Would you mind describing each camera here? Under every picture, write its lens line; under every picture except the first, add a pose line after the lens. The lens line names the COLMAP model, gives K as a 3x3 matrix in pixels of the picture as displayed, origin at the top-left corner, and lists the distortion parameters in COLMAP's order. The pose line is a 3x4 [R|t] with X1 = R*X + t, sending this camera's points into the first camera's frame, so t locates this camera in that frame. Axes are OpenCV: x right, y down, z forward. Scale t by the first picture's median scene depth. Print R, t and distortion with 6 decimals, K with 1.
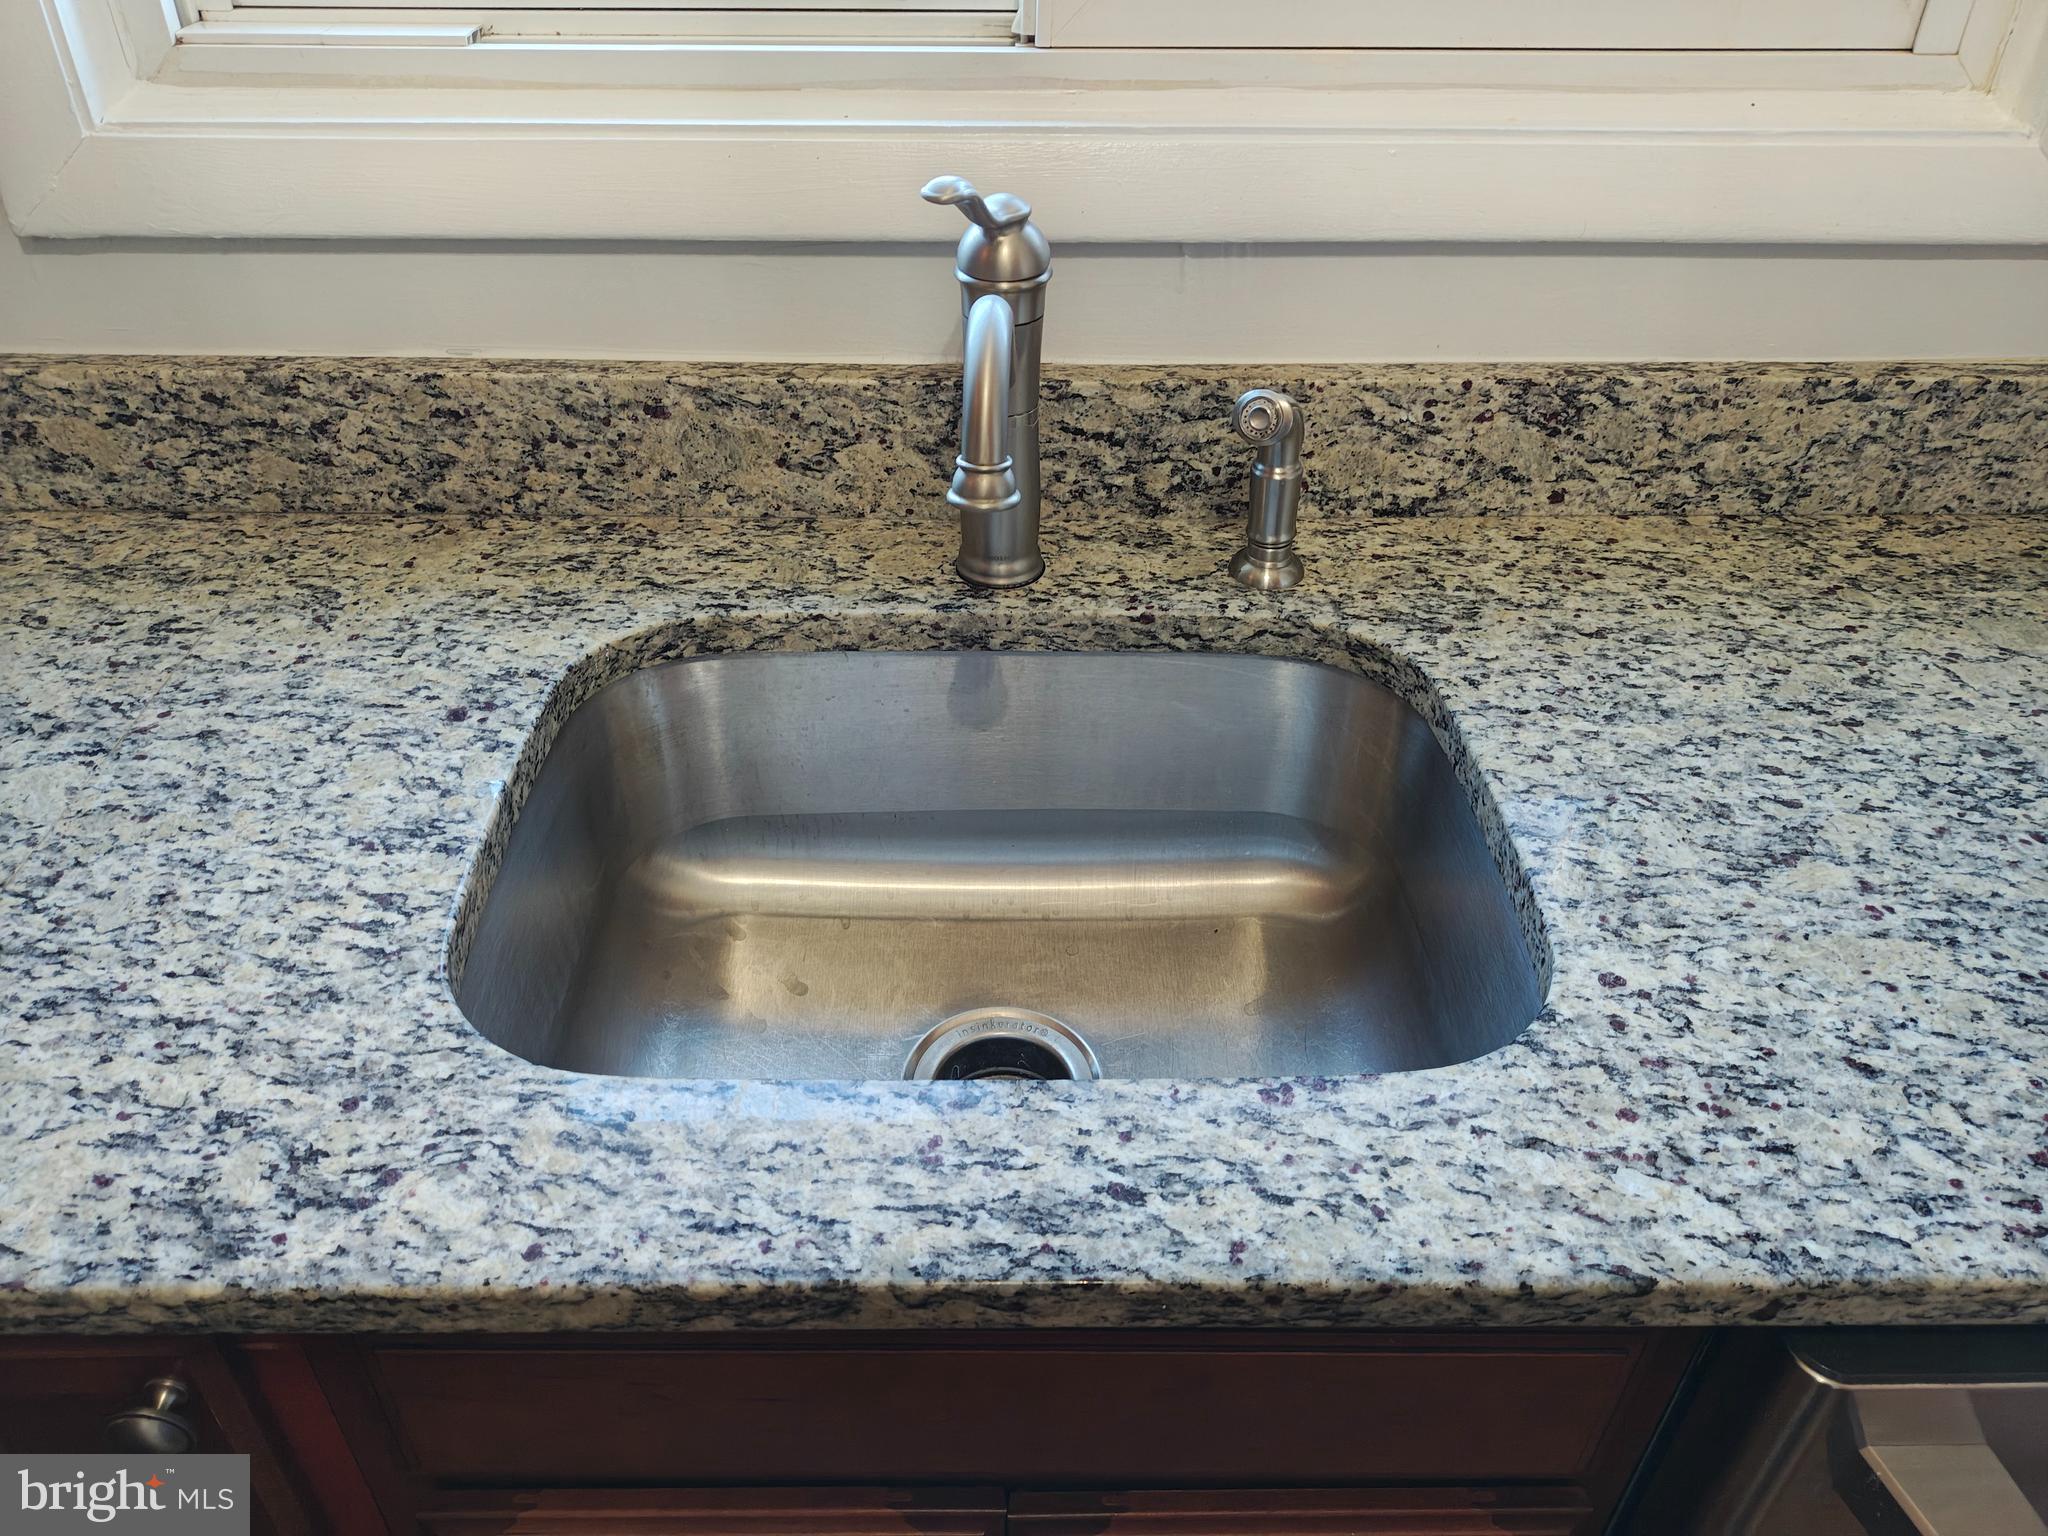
lens RADIAL K [[1498.5, 0, 1017.9], [0, 1498.5, 777.2], [0, 0, 1]] dist [0.060205, -0.078262]
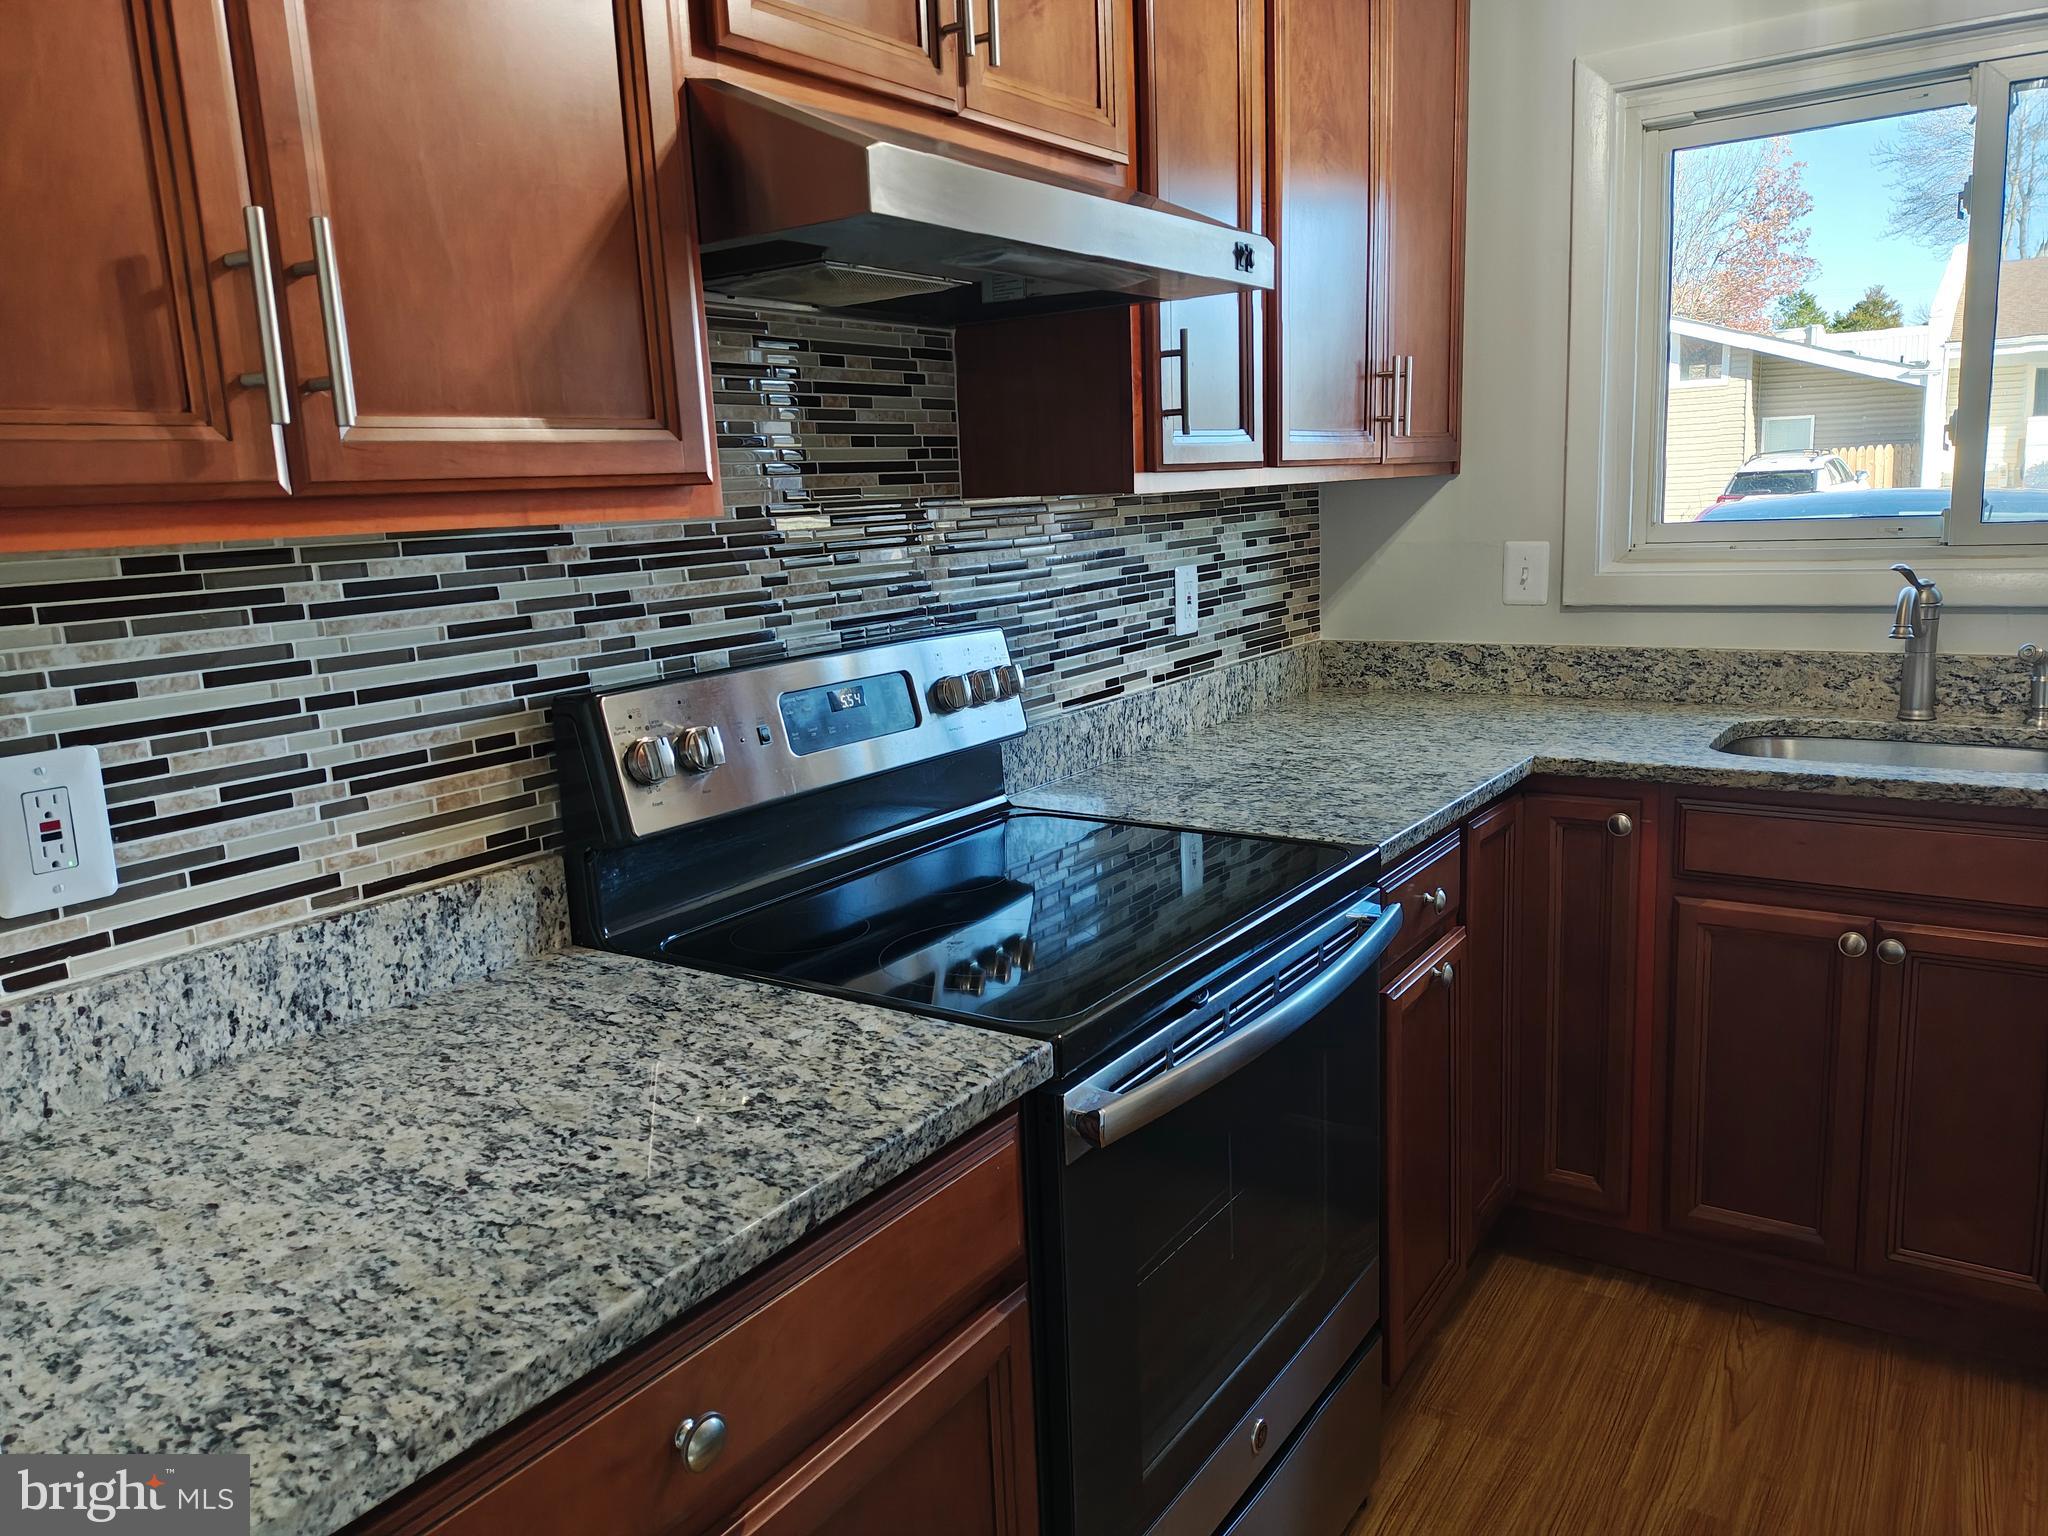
lens RADIAL K [[1498.5, 0, 1020.8], [0, 1498.5, 760.9], [0, 0, 1]] dist [0.060205, -0.078262]
pose [[0.811983, 0.057130, -0.580878, 0.251102], [-0.301886, 0.892855, -0.334179, 1.238817], [0.499548, 0.446707, 0.742230, -1.642238]]
